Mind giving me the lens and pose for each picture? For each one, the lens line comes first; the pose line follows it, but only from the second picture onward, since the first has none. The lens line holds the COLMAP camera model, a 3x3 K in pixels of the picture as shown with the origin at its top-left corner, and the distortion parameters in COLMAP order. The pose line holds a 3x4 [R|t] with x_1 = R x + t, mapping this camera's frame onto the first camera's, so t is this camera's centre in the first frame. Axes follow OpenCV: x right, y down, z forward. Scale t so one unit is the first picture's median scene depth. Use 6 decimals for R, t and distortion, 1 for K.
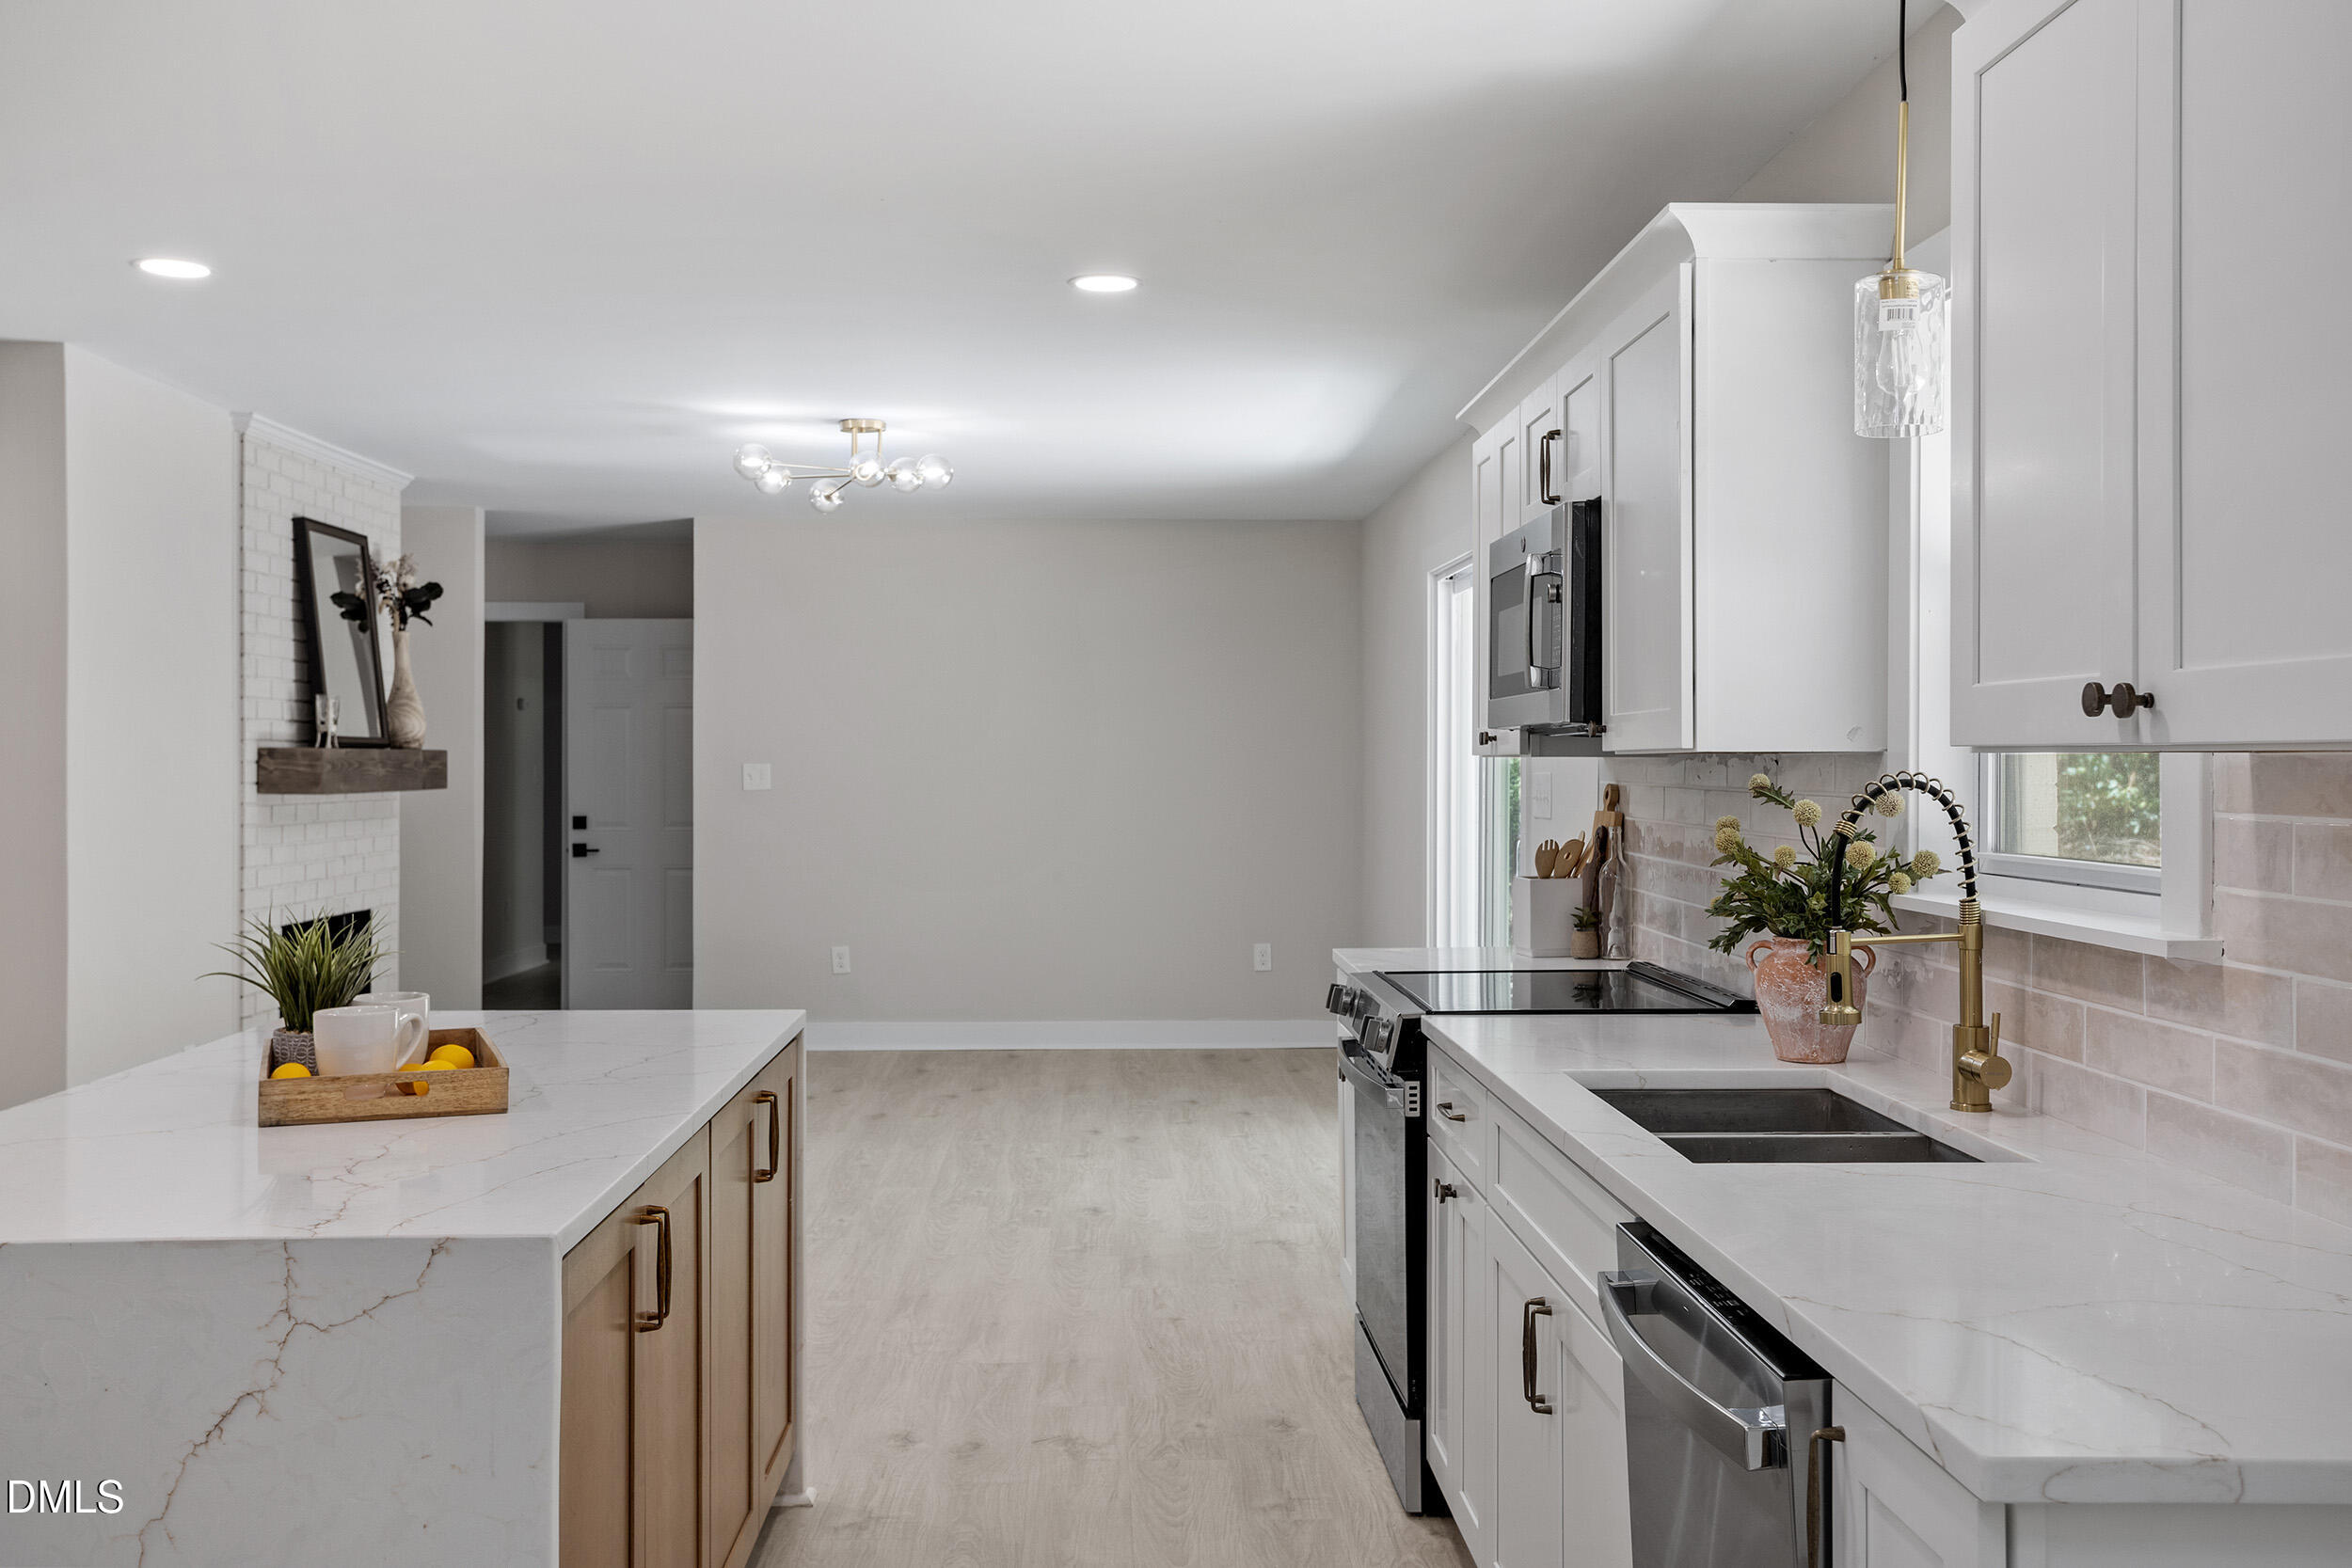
lens RADIAL K [[2188.4, 0, 1176.2], [0, 2188.4, 782.4], [0, 0, 1]] dist [0.001777, 0.000294]
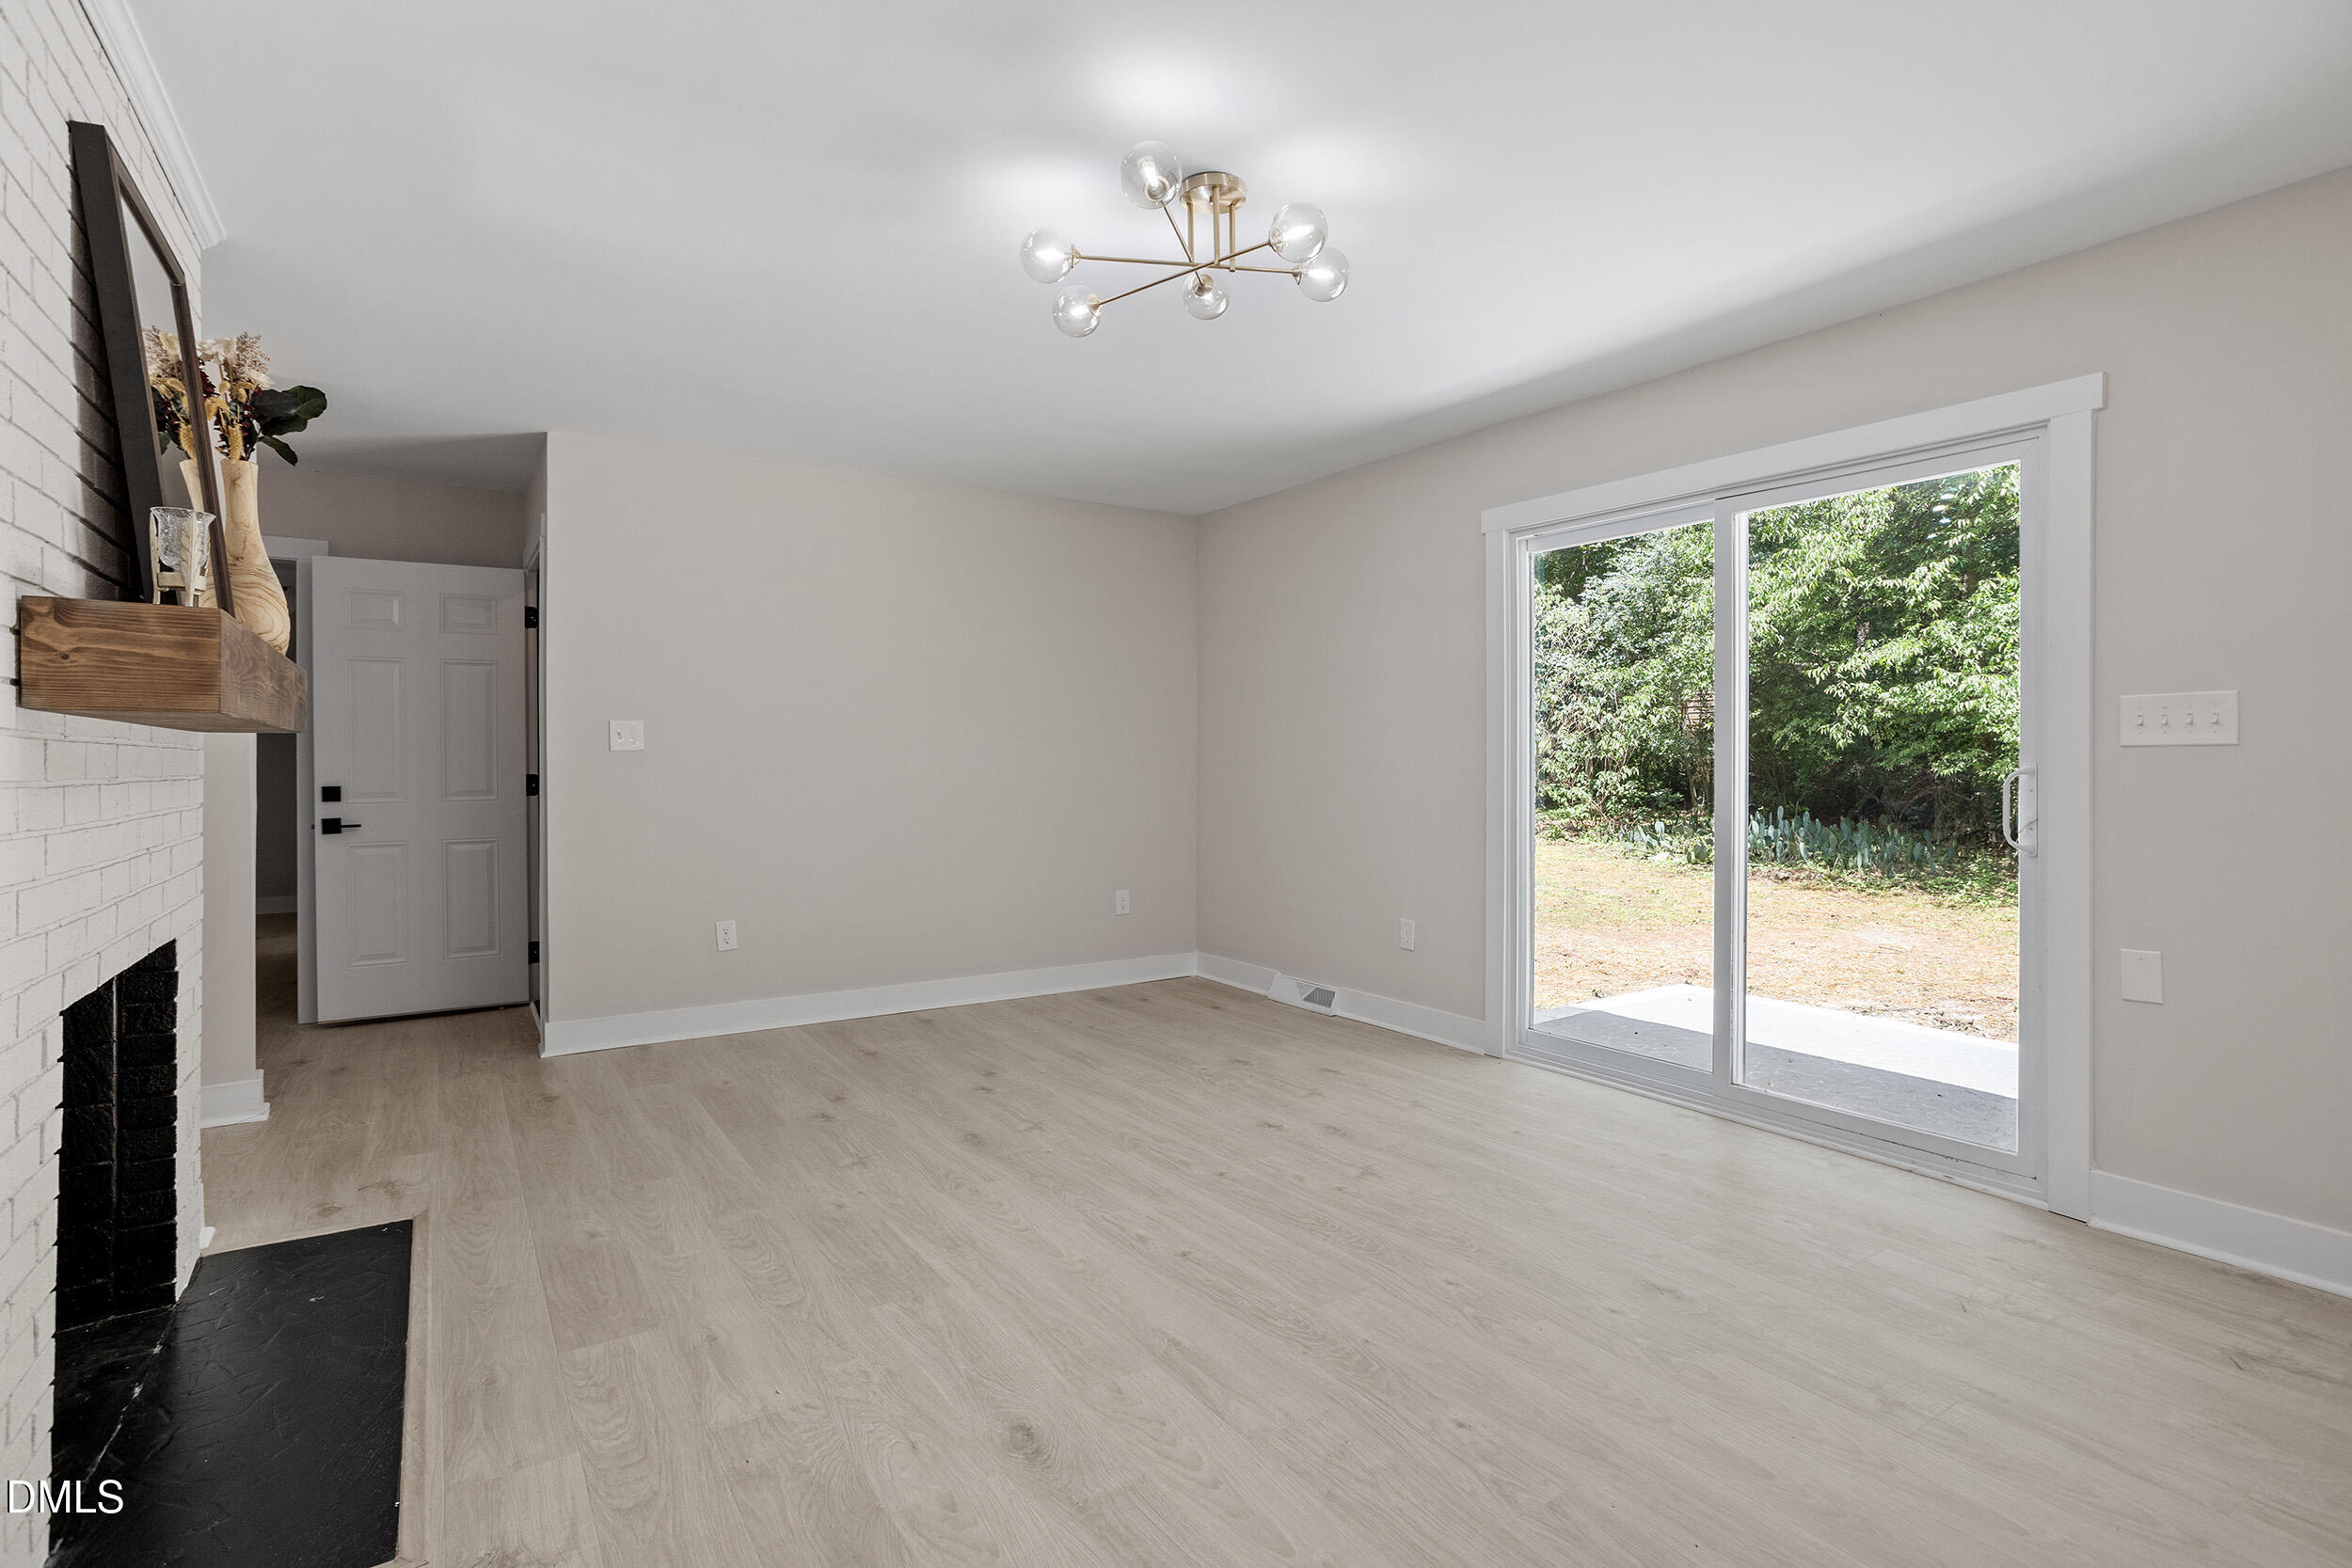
lens RADIAL K [[1149.9, 0, 1172.2], [0, 1149.9, 776.0], [0, 0, 1]] dist [-0.050847, 0.033596]
pose [[0.856566, -0.011675, 0.515905, -0.620967], [0.010053, 0.999932, 0.005938, 0.034067], [-0.515939, 0.000100, 0.856625, 1.277657]]
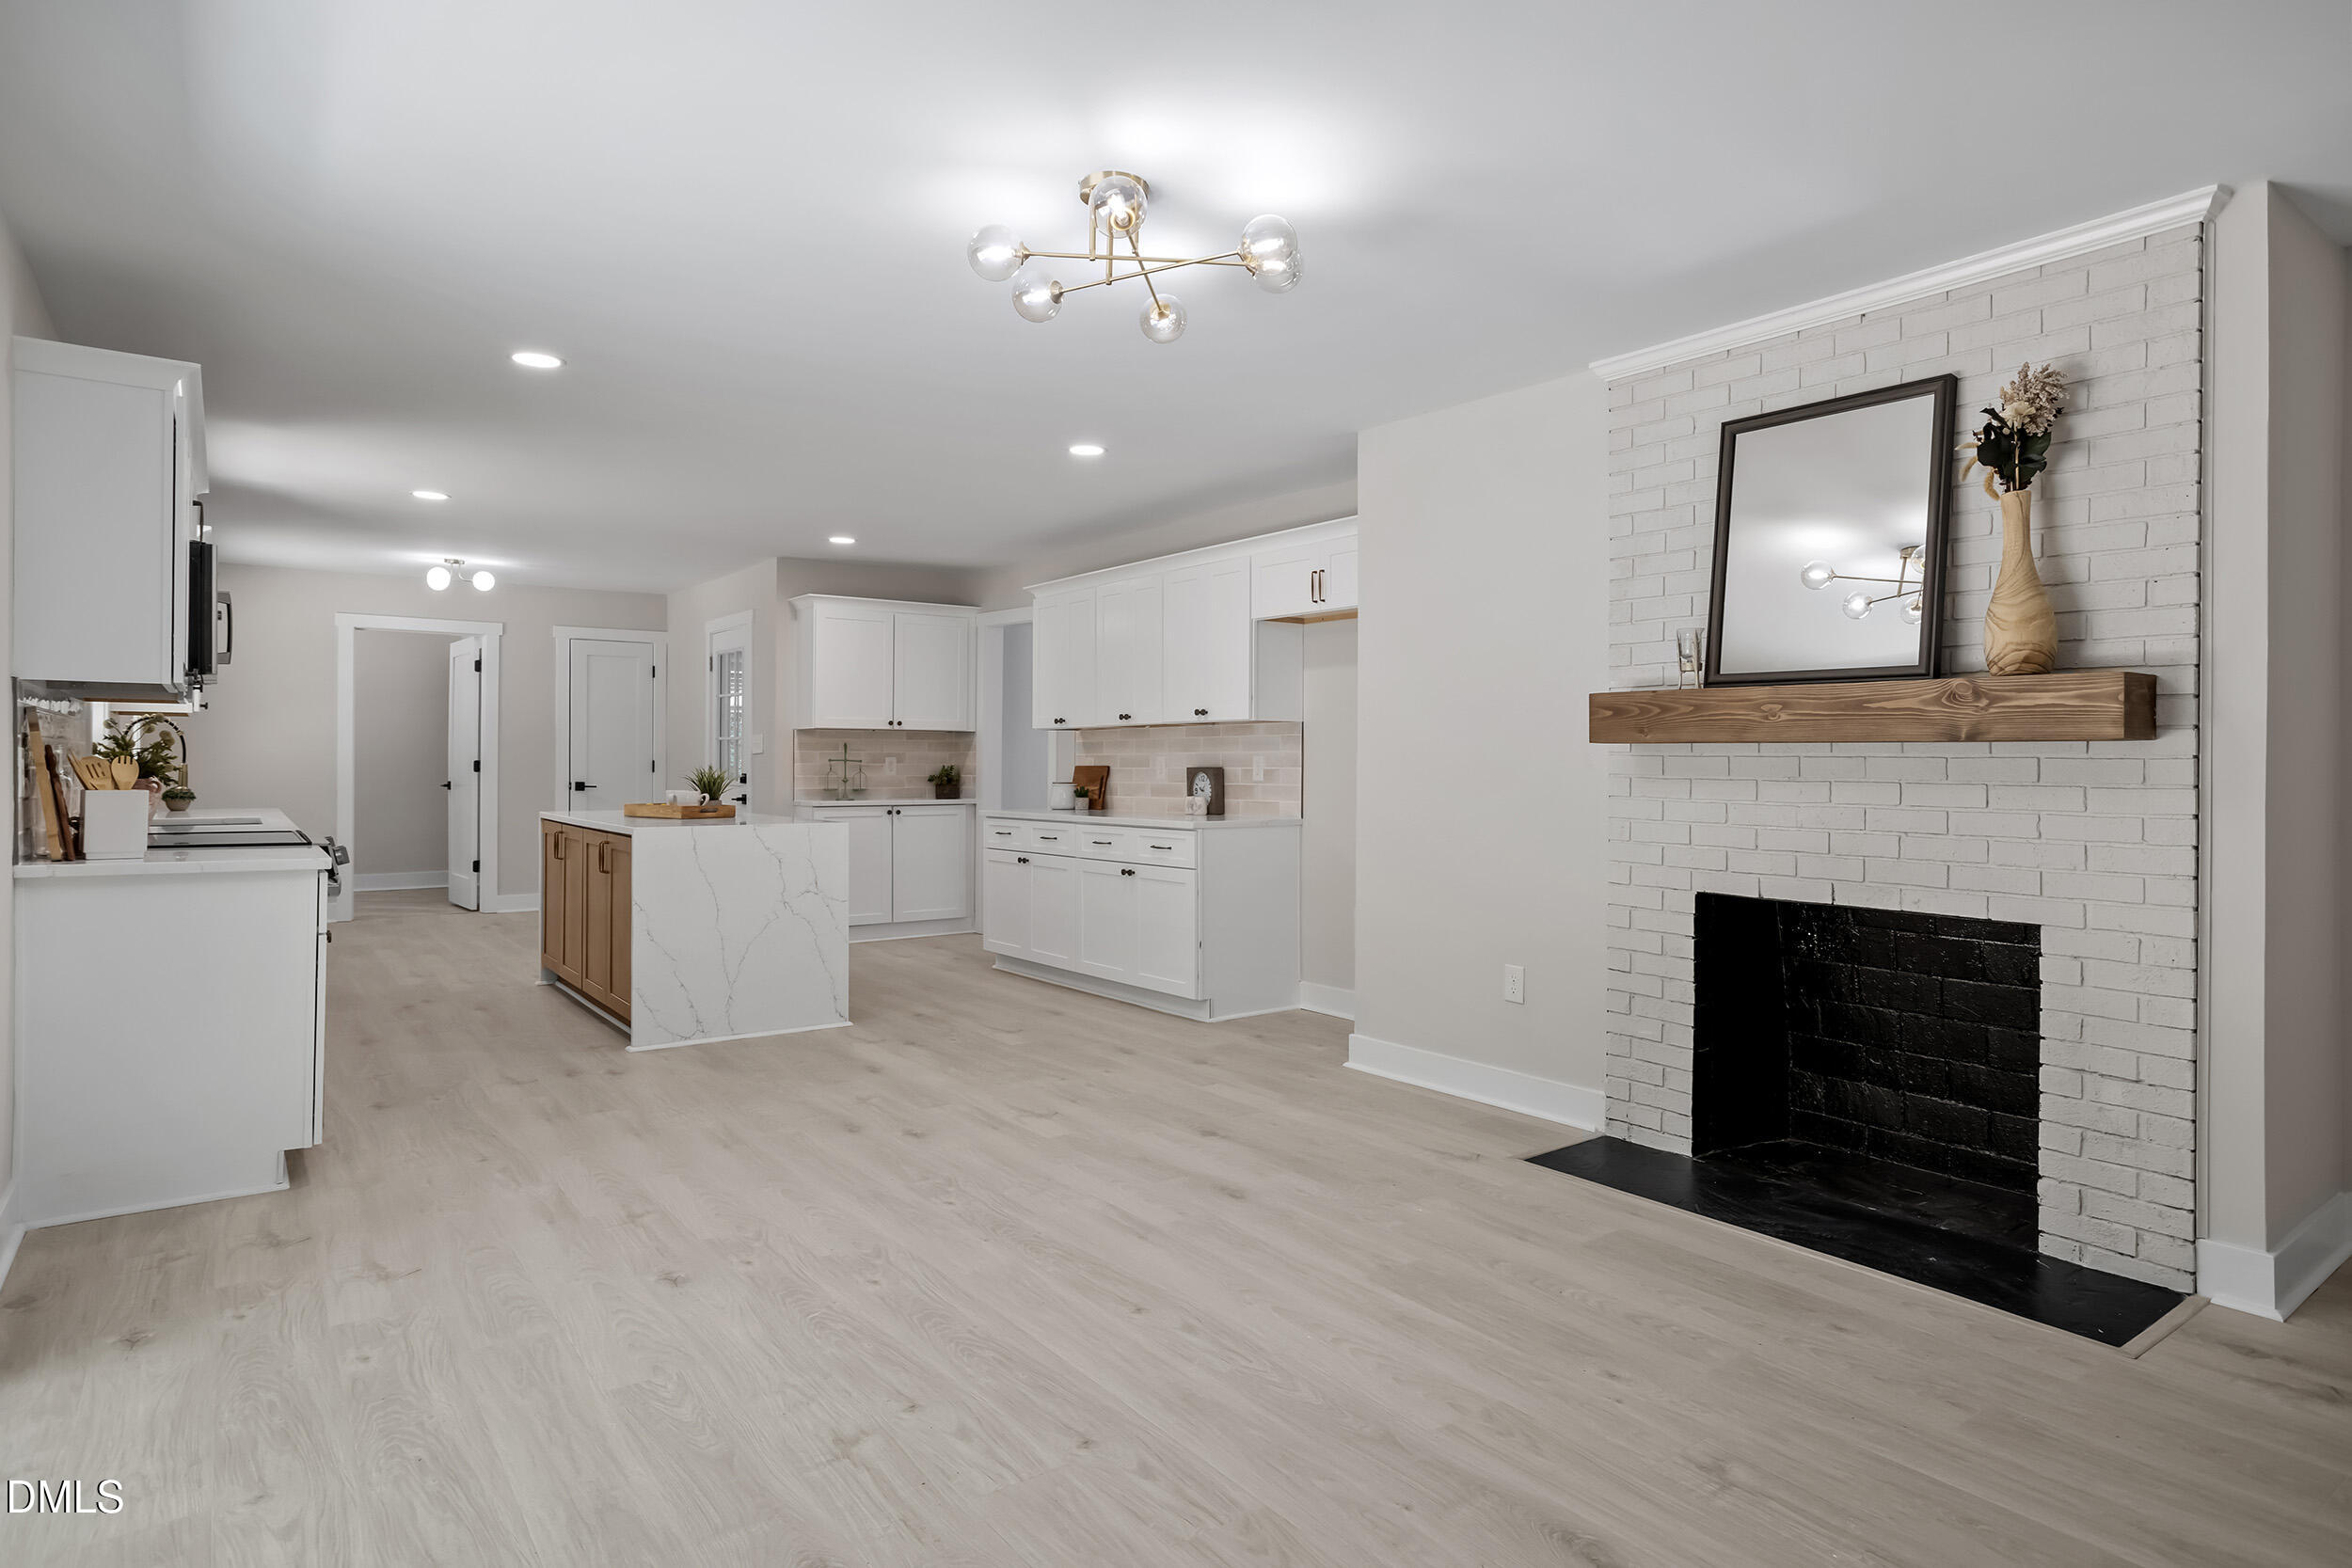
lens RADIAL K [[1307.6, 0, 1165.0], [0, 1307.6, 752.3], [0, 0, 1]] dist [-0.016451, 0.000922]
pose [[-0.827553, -0.007956, -0.561331, 0.128025], [-0.012067, 0.999921, 0.003617, 0.018773], [0.561258, 0.009767, -0.827583, 2.458504]]
